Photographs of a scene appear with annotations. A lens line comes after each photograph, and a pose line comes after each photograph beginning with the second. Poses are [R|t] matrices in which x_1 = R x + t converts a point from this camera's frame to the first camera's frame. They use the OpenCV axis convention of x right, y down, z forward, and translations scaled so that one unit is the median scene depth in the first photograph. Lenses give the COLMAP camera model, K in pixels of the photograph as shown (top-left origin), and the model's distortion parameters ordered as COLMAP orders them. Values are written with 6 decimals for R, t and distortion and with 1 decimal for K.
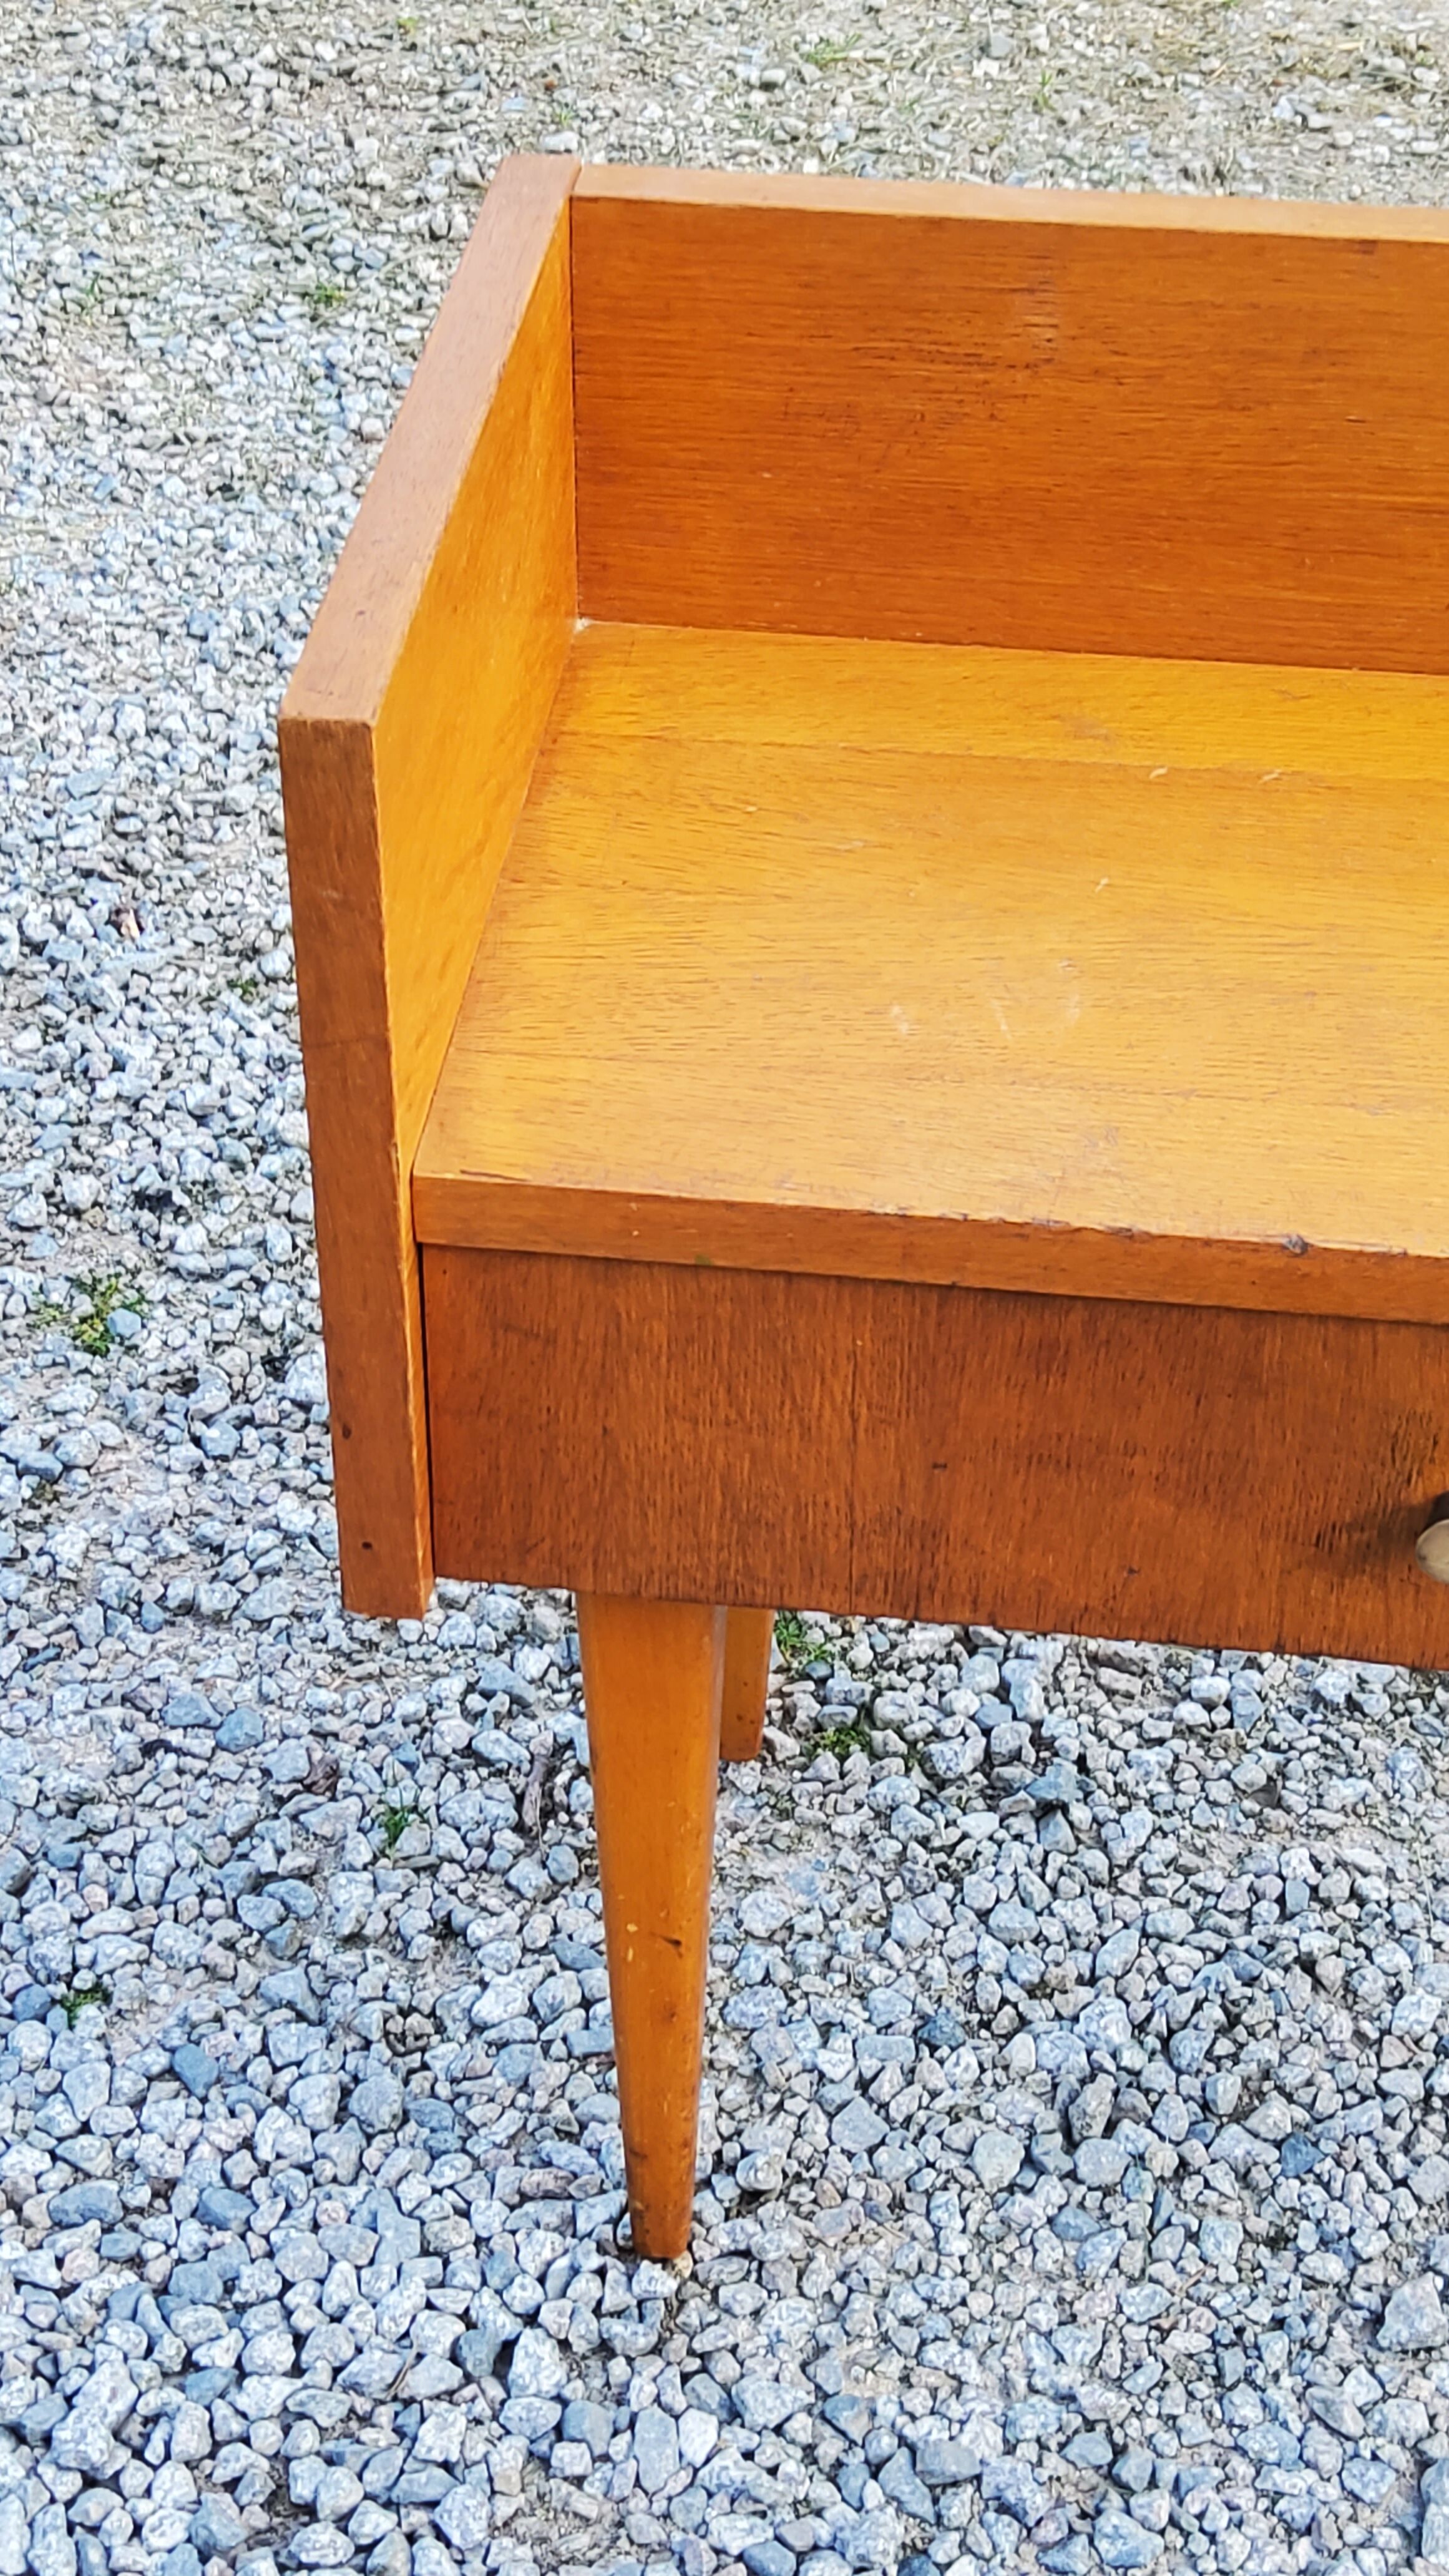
lens RADIAL K [[3813.8, 0, 754.1], [0, 3813.8, 1309.8], [0, 0, 1]] dist [0.182407, -0.576148]
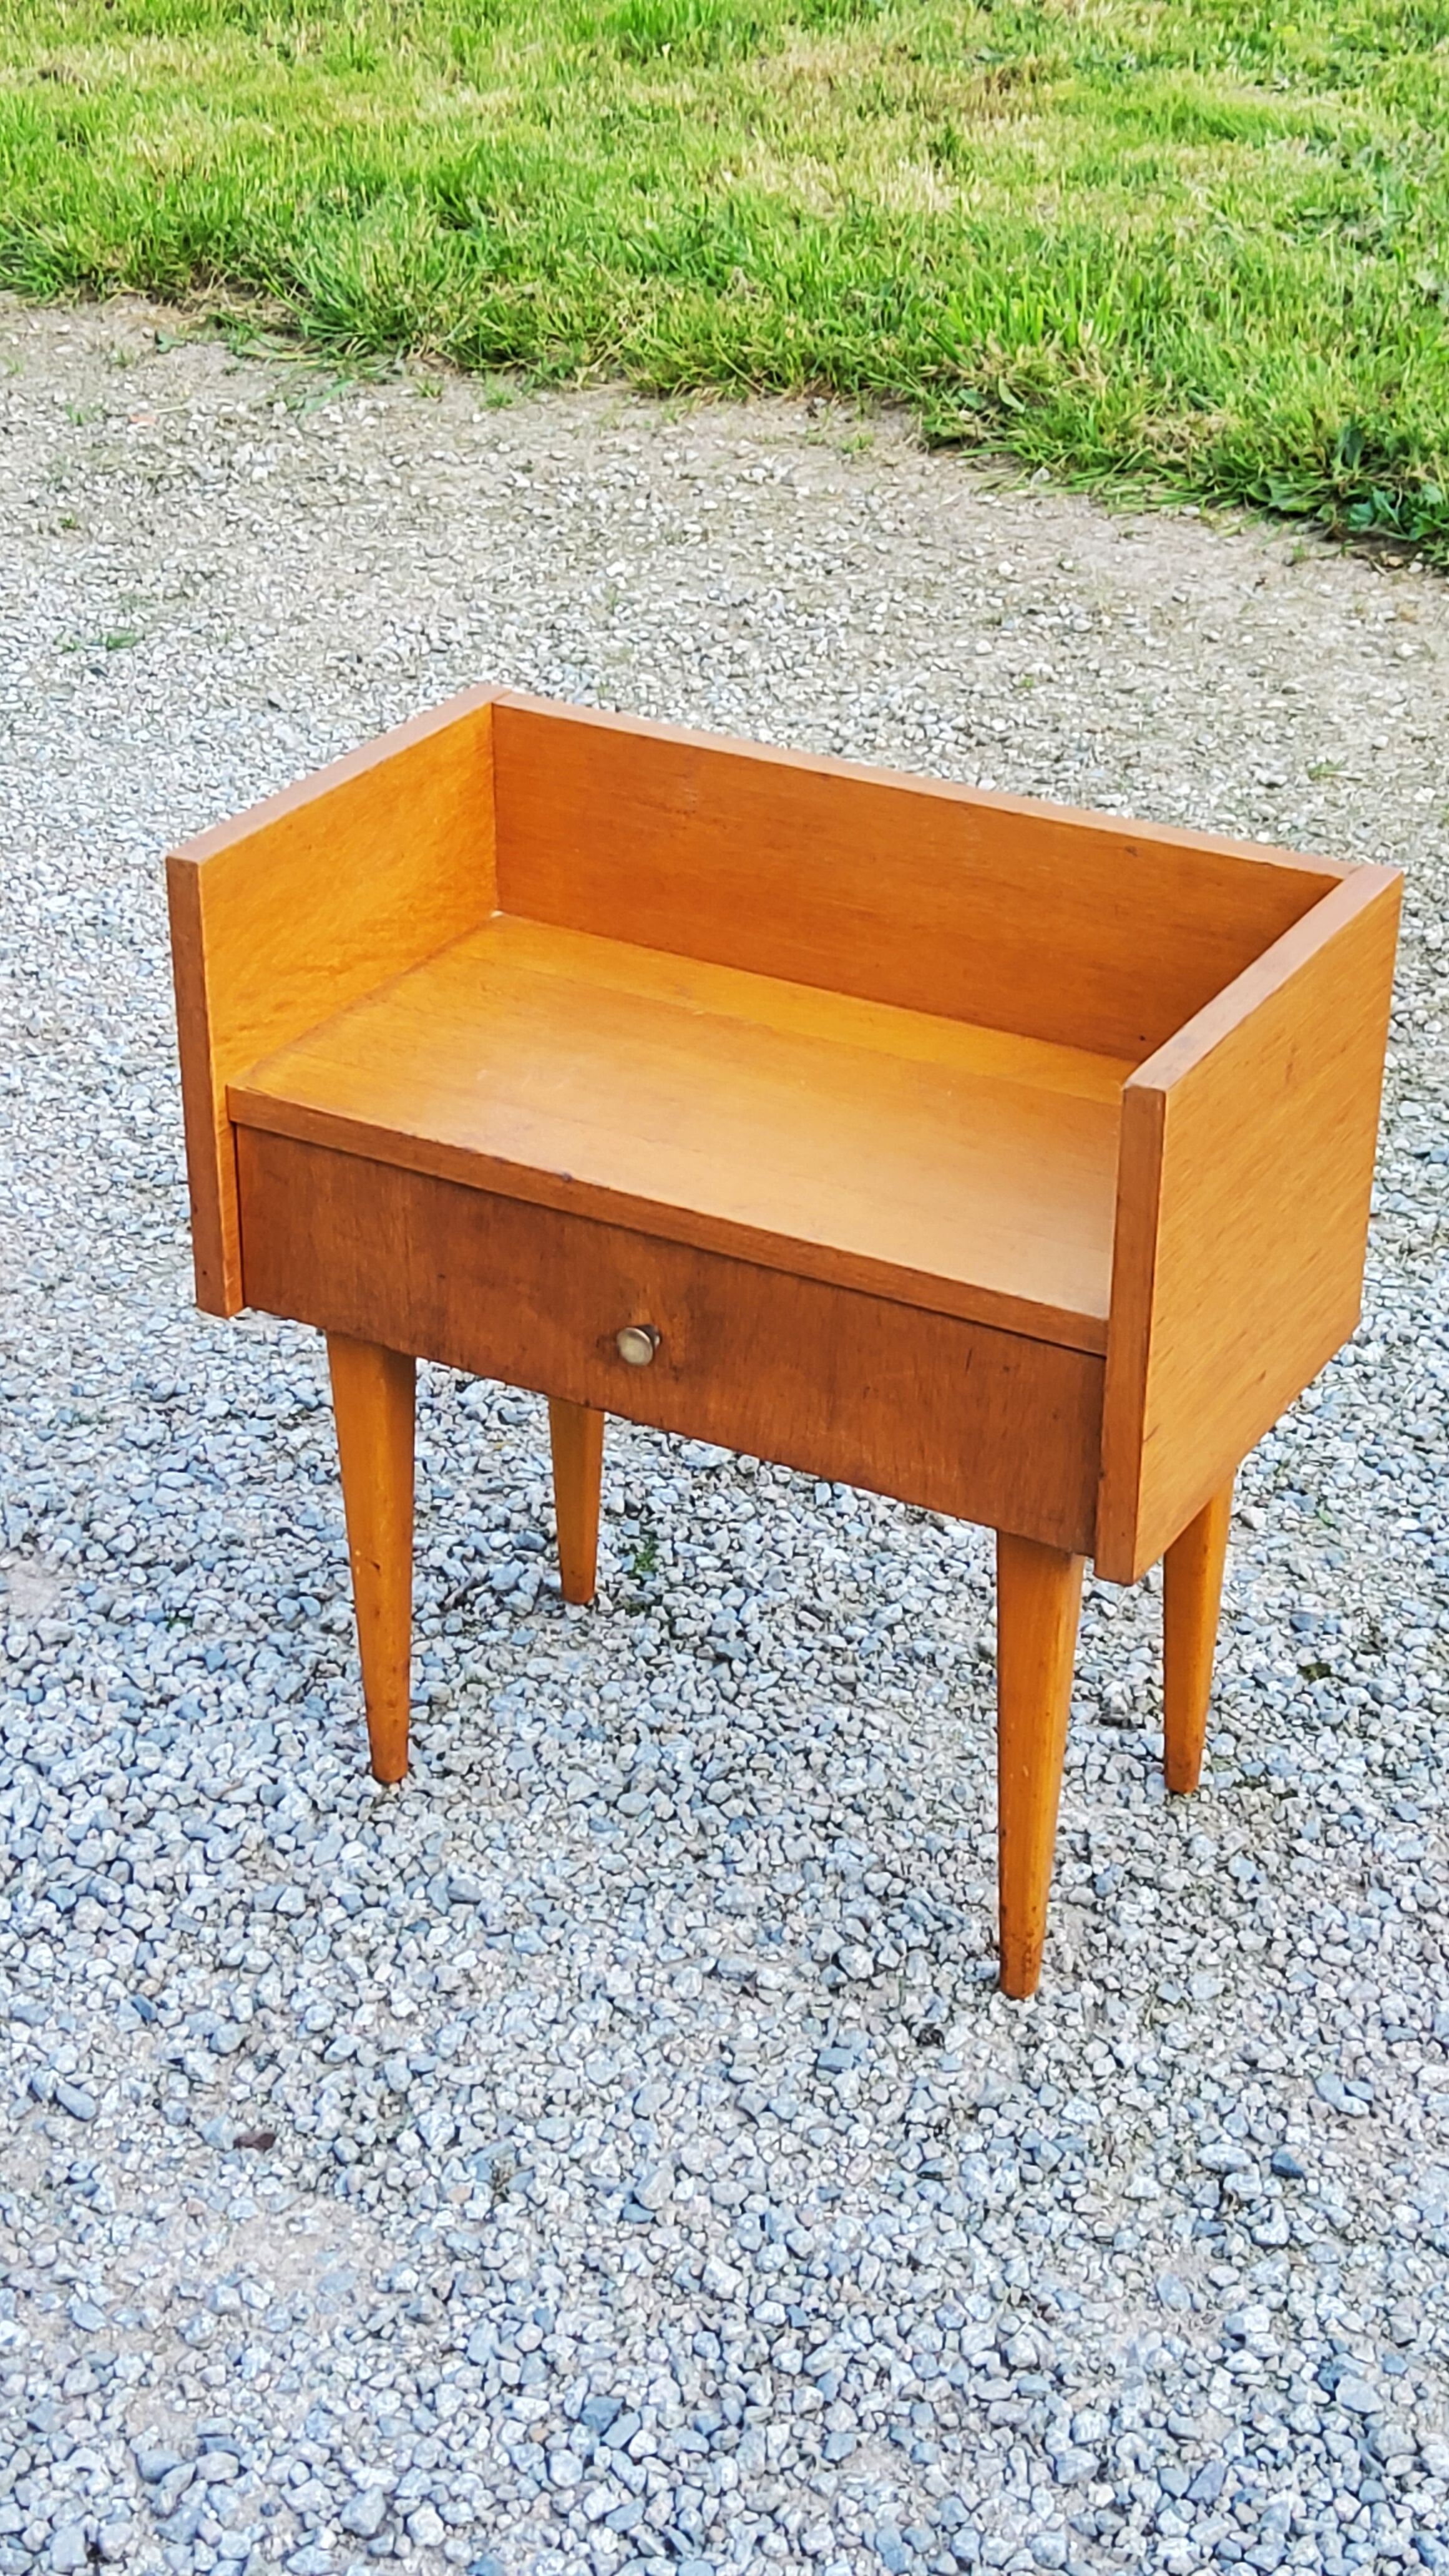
lens RADIAL K [[3787.5, 0, 761.3], [0, 3787.5, 1349.6], [0, 0, 1]] dist [0.176221, -0.579487]
pose [[0.926454, 0.187554, -0.326354, 0.654058], [-0.241079, 0.961514, -0.131799, 0.226935], [0.289074, 0.200783, 0.936014, -0.652340]]
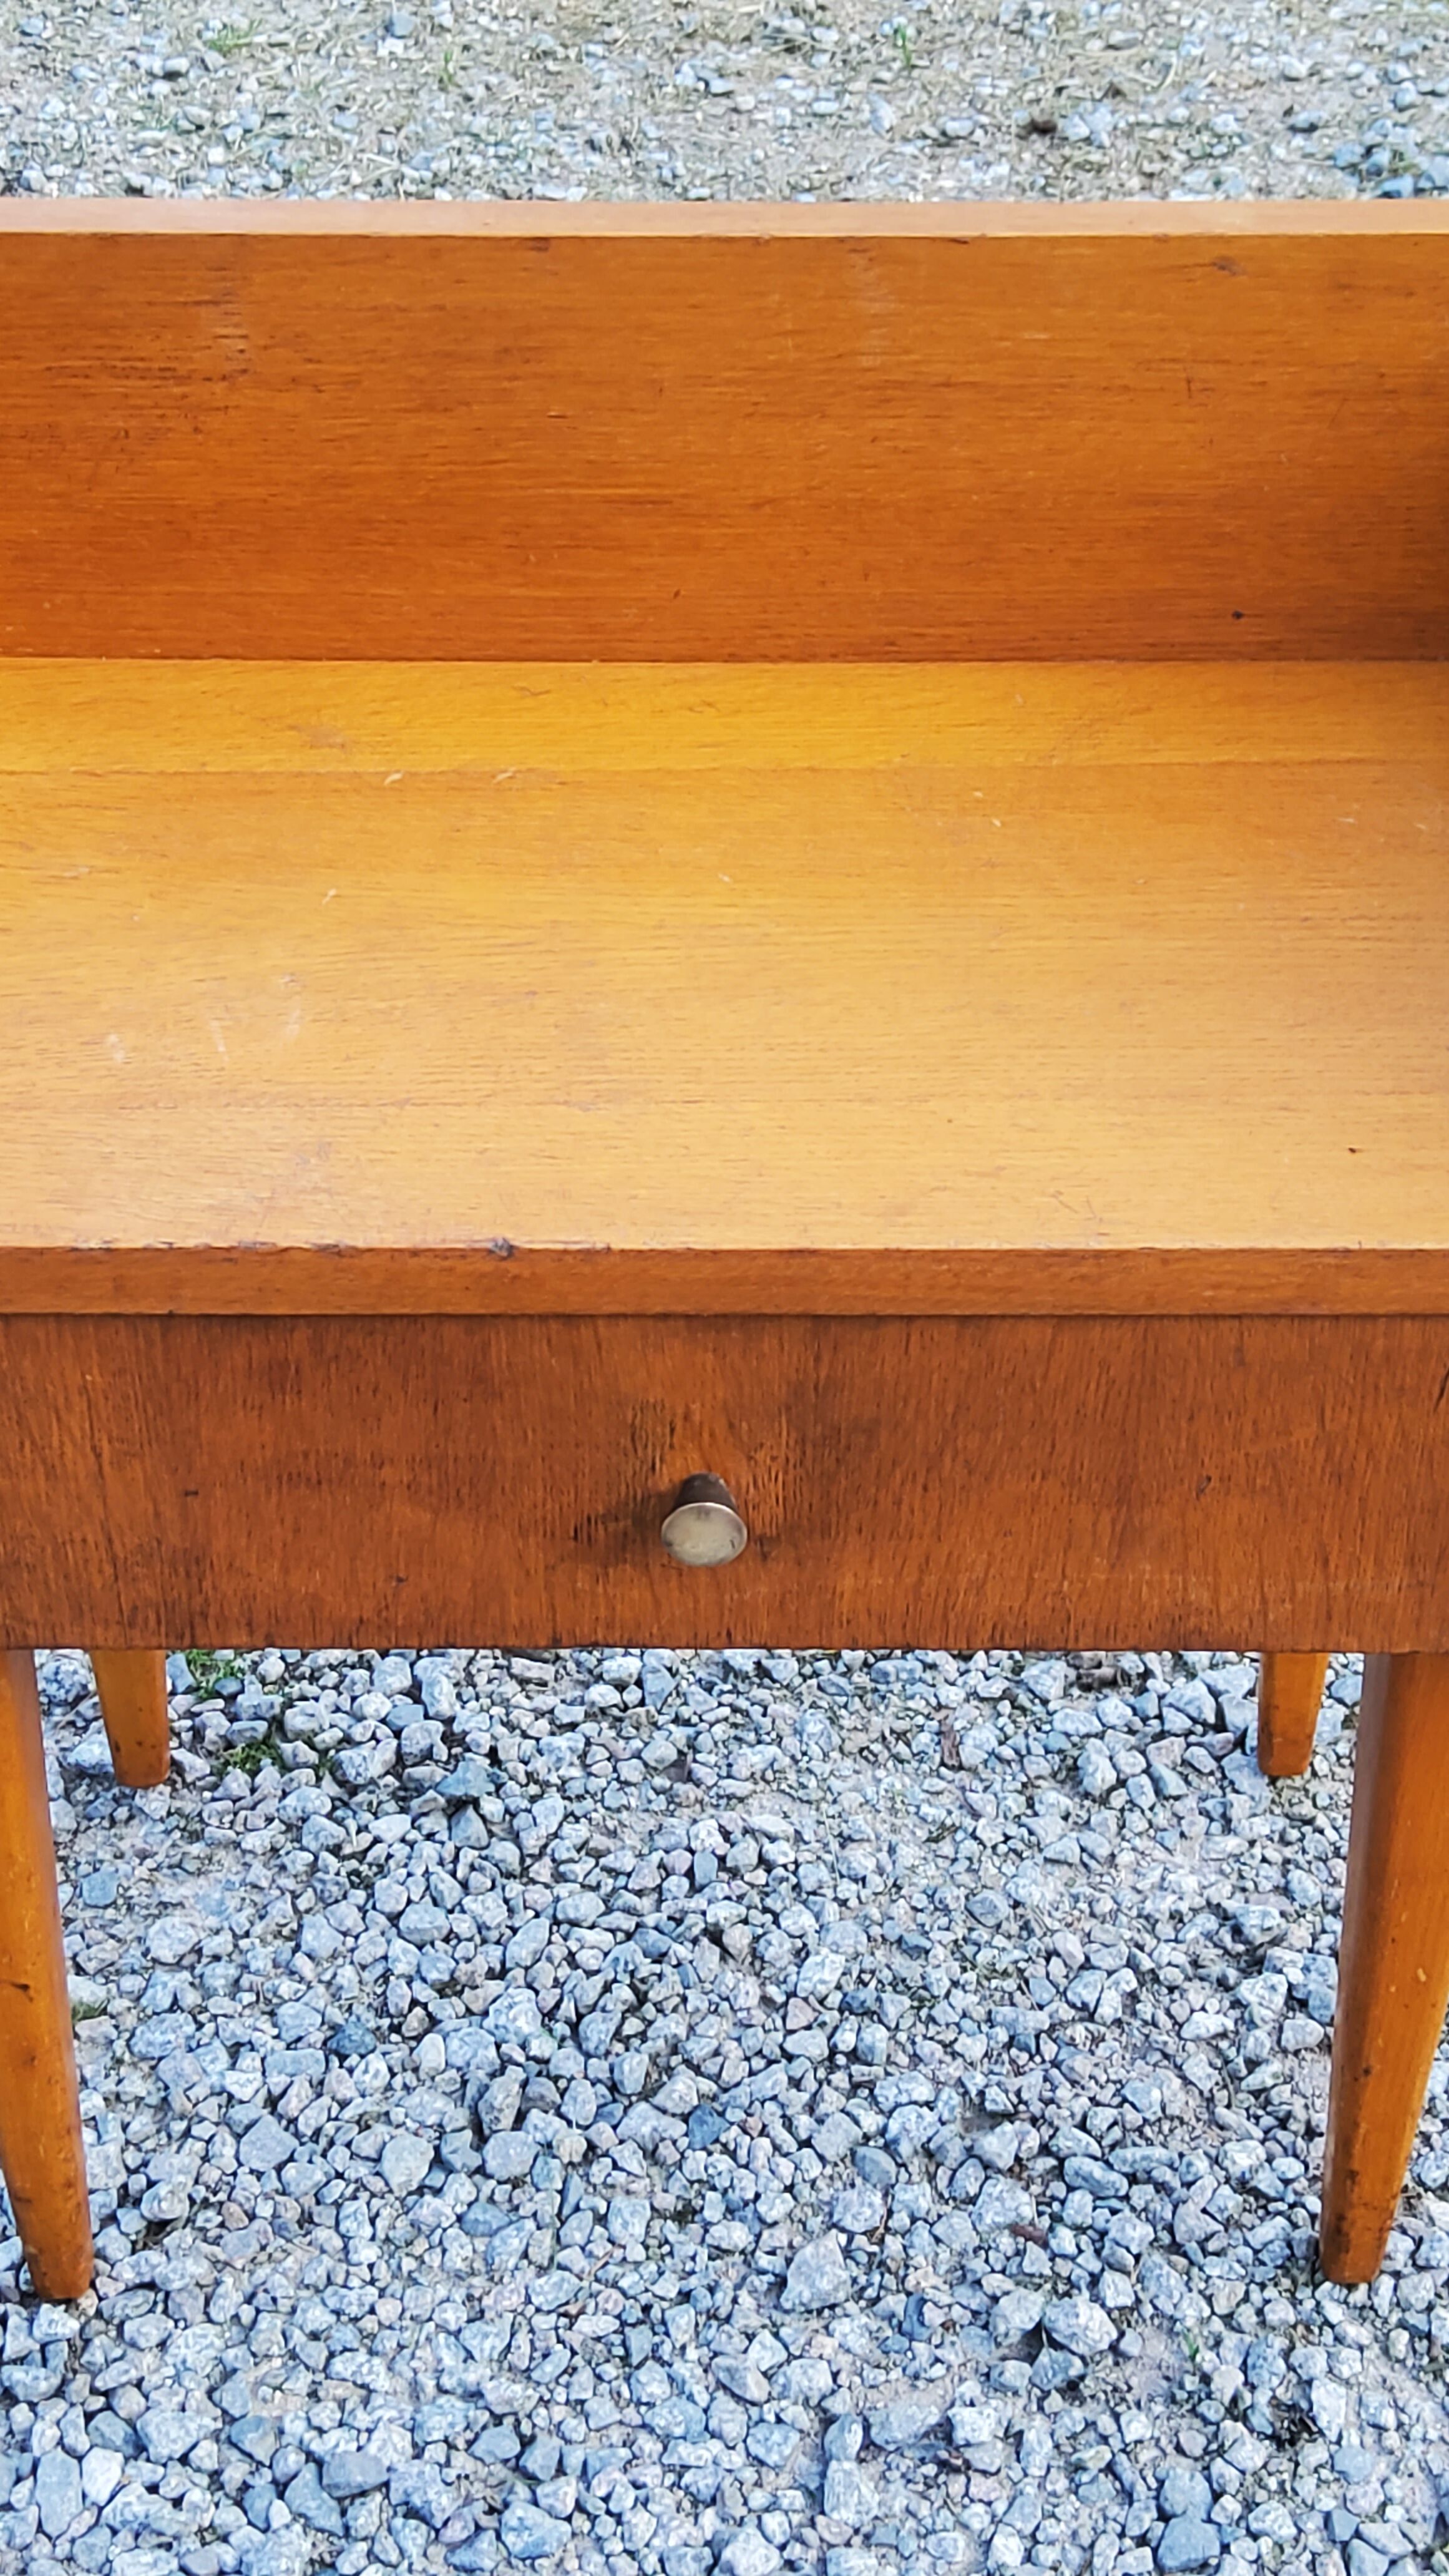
lens RADIAL K [[3822.2, 0, 744.4], [0, 3822.2, 1306.2], [0, 0, 1]] dist [0.175314, -0.550196]
pose [[0.993222, -0.080747, 0.083603, 0.081170], [0.080044, 0.996722, 0.011736, -0.005726], [-0.084276, -0.004964, 0.996430, -0.005294]]
